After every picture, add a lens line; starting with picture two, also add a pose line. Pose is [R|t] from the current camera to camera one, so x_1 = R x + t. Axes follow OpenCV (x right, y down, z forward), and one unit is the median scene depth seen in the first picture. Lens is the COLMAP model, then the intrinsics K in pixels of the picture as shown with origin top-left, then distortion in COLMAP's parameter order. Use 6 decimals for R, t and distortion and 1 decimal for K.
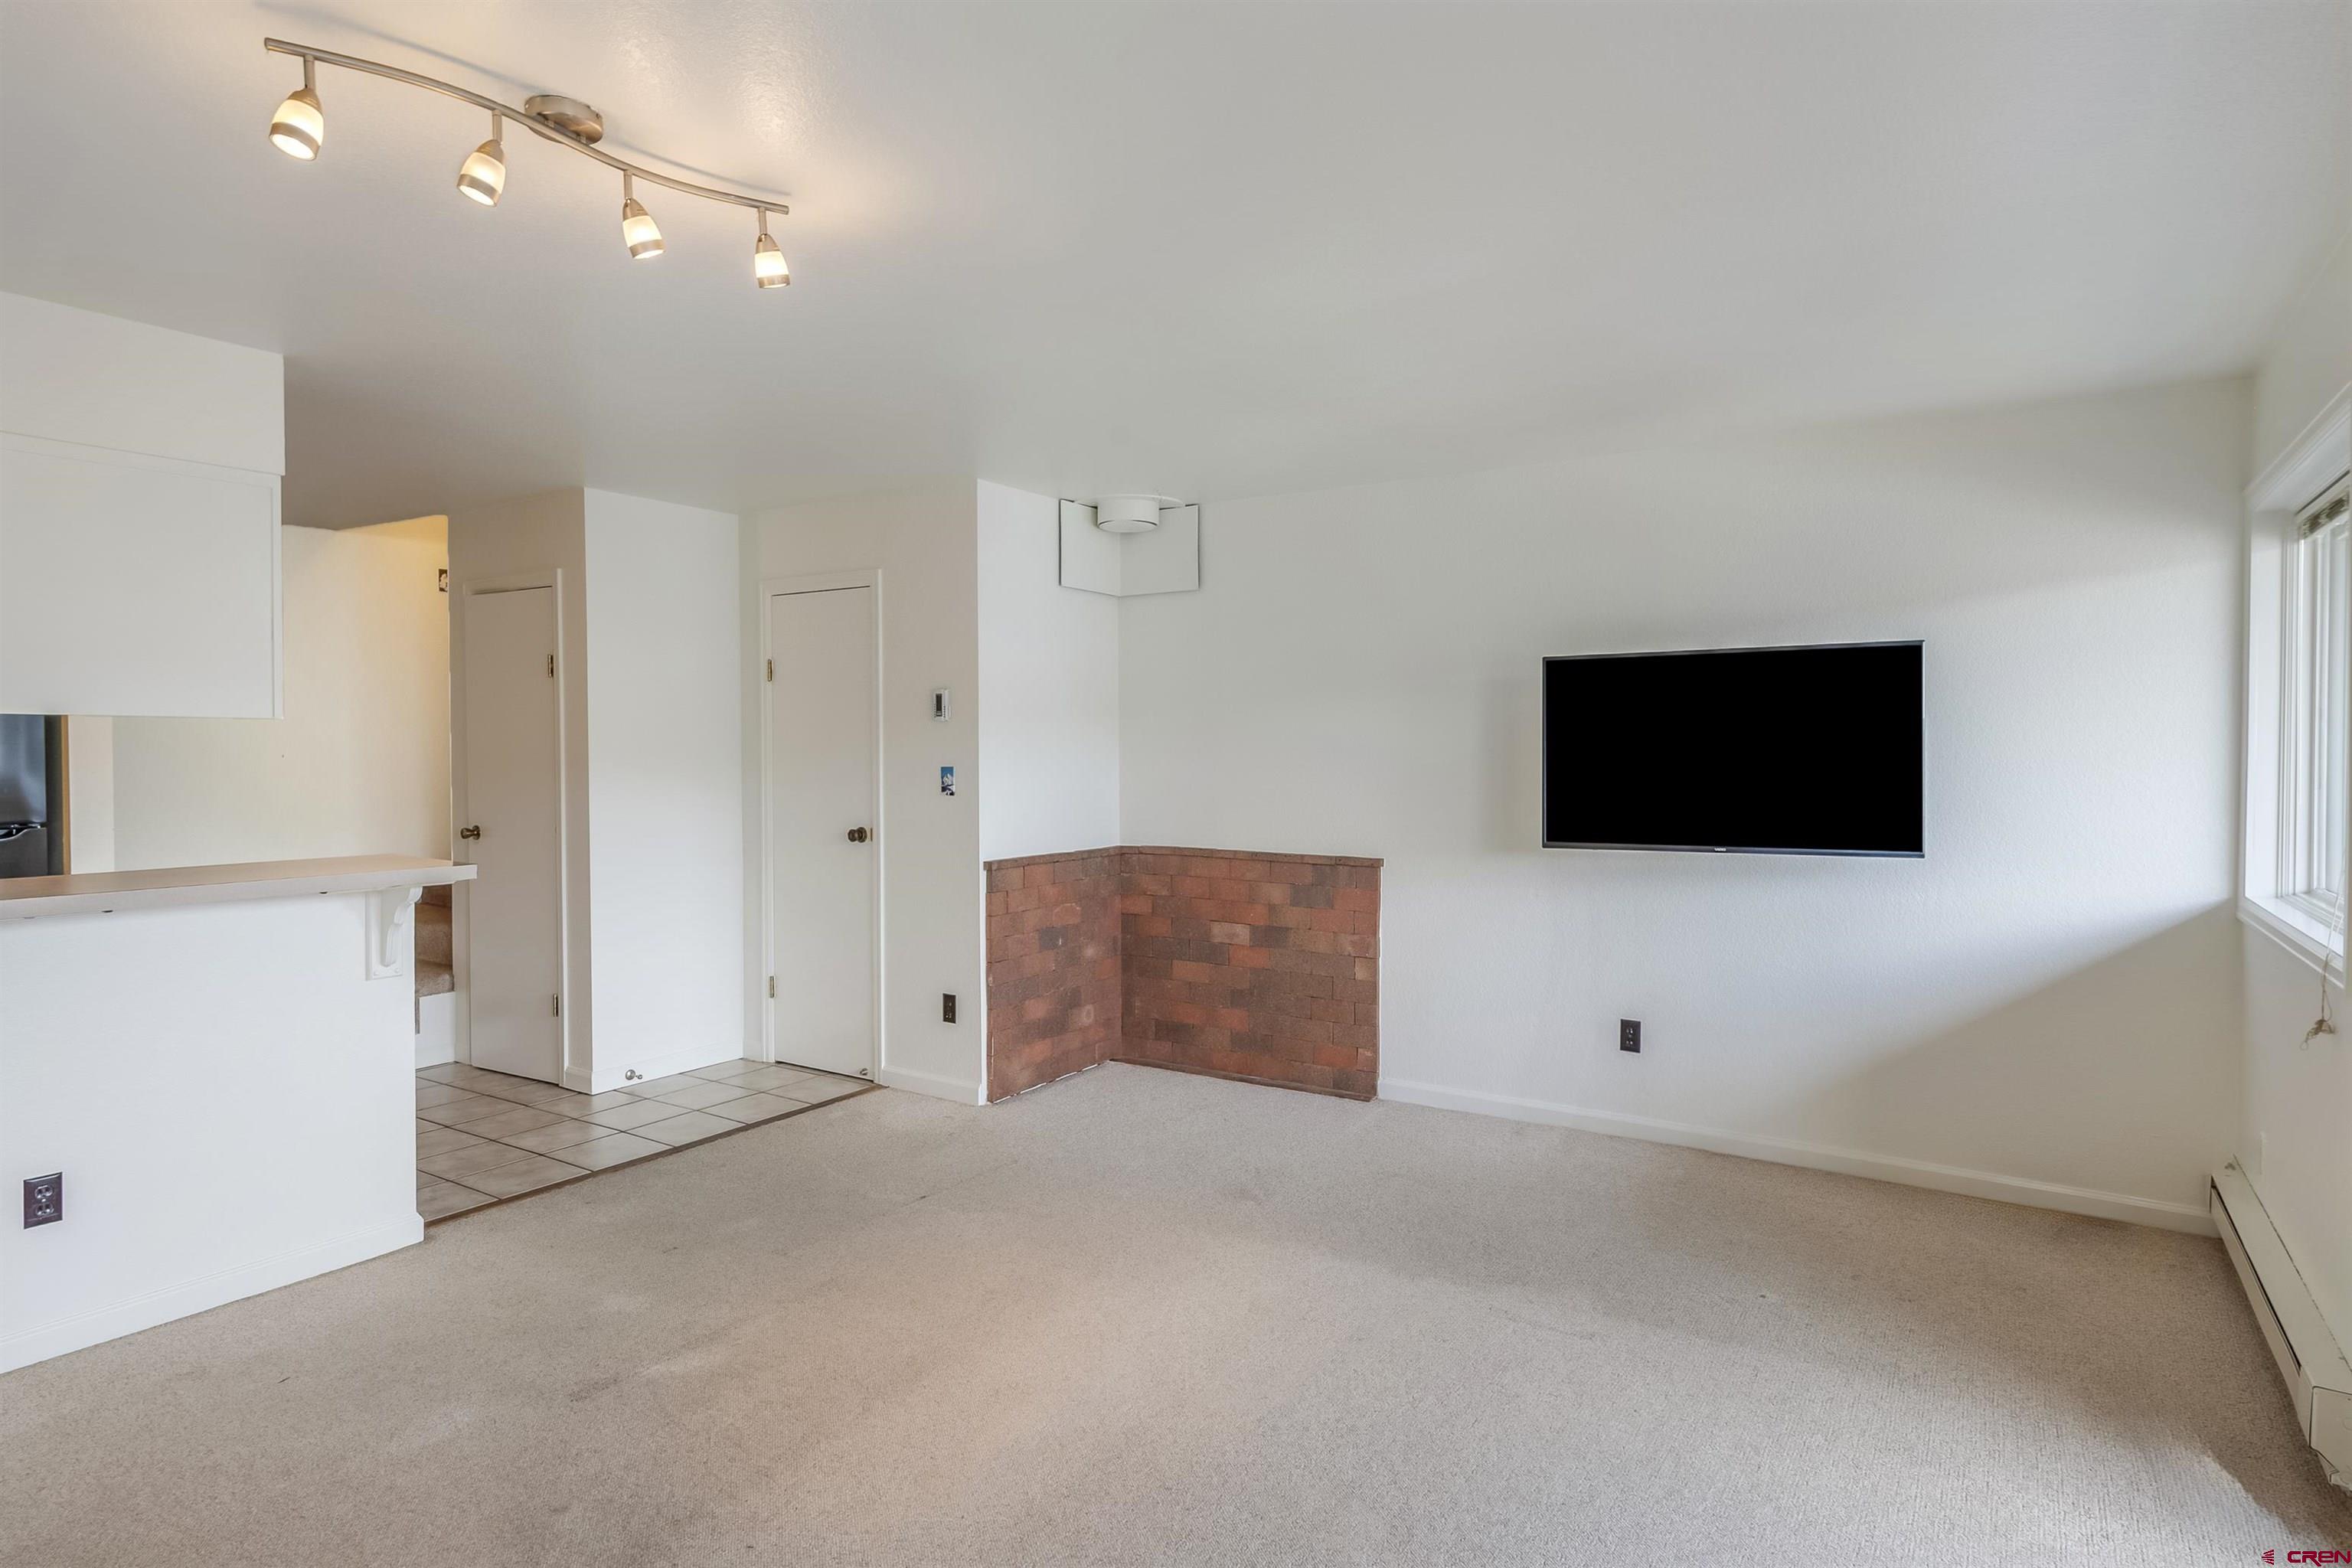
lens RADIAL K [[1287.5, 0, 1172.9], [0, 1287.5, 770.0], [0, 0, 1]] dist [-0.001004, 0.000456]
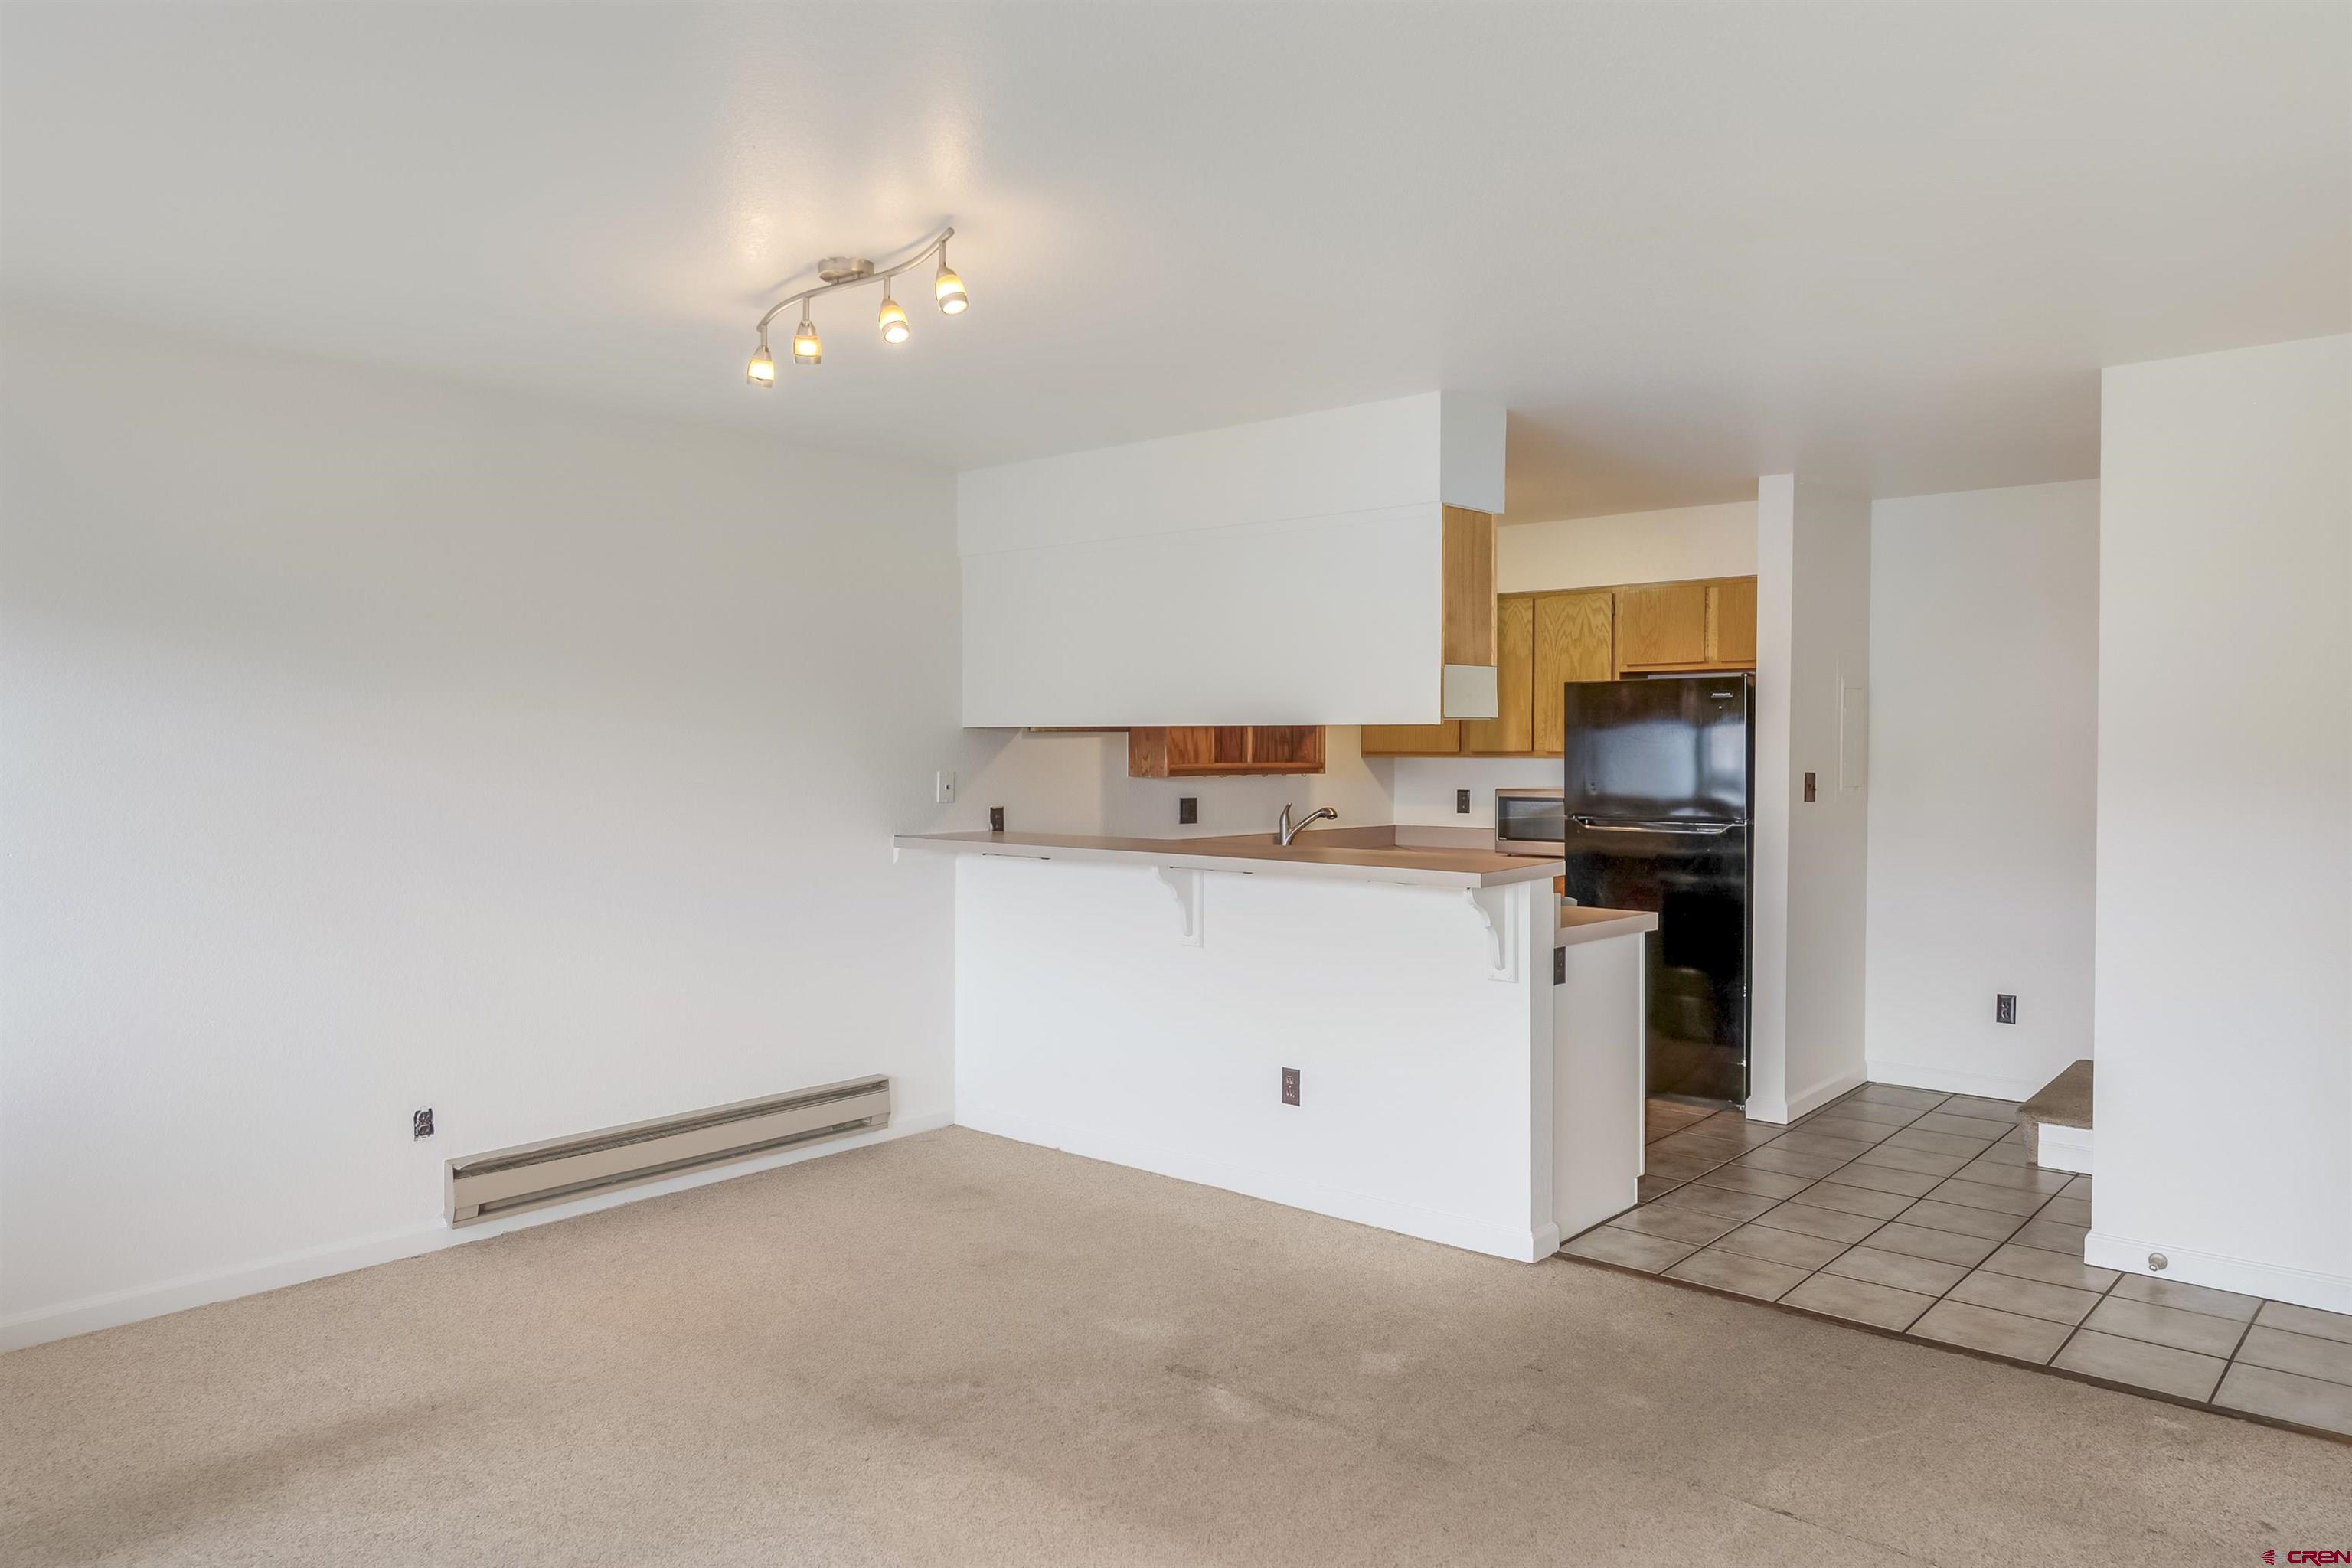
lens RADIAL K [[1545.5, 0, 1176.0], [0, 1545.5, 784.0], [0, 0, 1]] dist [0.007330, 0.002926]
pose [[-0.134665, 0.024882, -0.990579, 0.544750], [-0.020295, 0.999406, 0.027863, -0.018341], [0.990683, 0.023856, -0.134080, 0.810455]]
